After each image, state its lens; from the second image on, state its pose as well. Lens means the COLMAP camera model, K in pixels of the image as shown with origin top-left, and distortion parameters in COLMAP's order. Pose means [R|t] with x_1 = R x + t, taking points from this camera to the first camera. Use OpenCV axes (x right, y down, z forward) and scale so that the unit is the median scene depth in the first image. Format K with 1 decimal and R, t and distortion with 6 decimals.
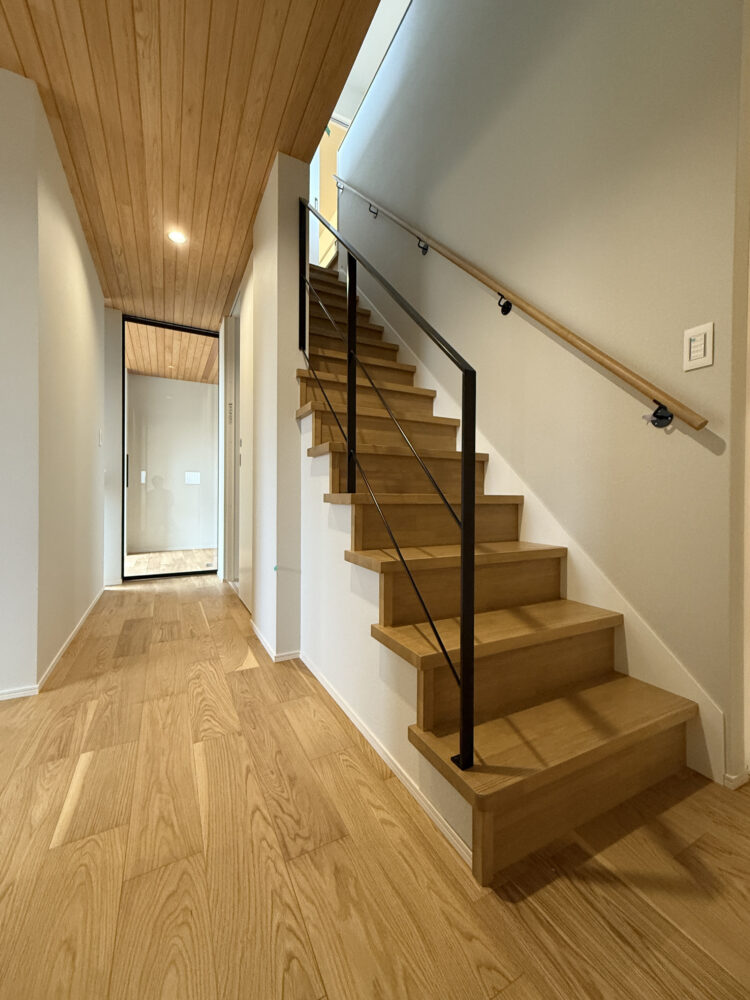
lens RADIAL K [[403.5, 0, 375.0], [0, 403.5, 500.0], [0, 0, 1]] dist [-0.000337, 0.000253]
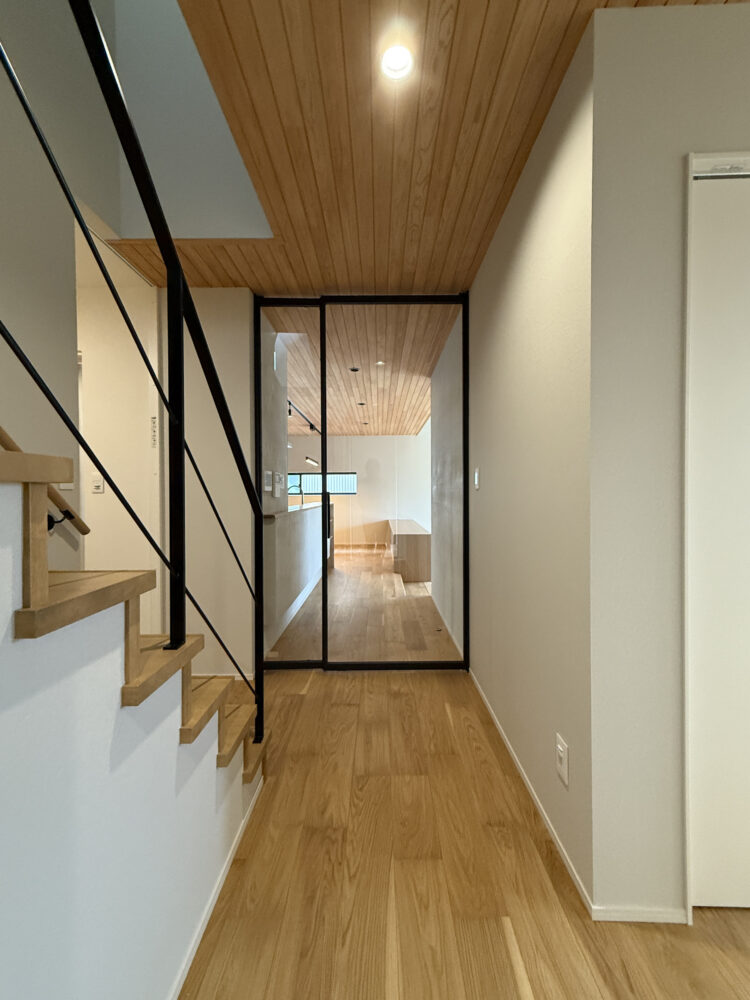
lens RADIAL K [[403.5, 0, 375.0], [0, 403.5, 500.0], [0, 0, 1]] dist [-0.000337, 0.000253]
pose [[-0.884646, -0.009955, 0.466157, -0.980077], [0.001681, 0.999697, 0.024538, -0.404754], [-0.466261, 0.022490, -0.884361, 2.176940]]
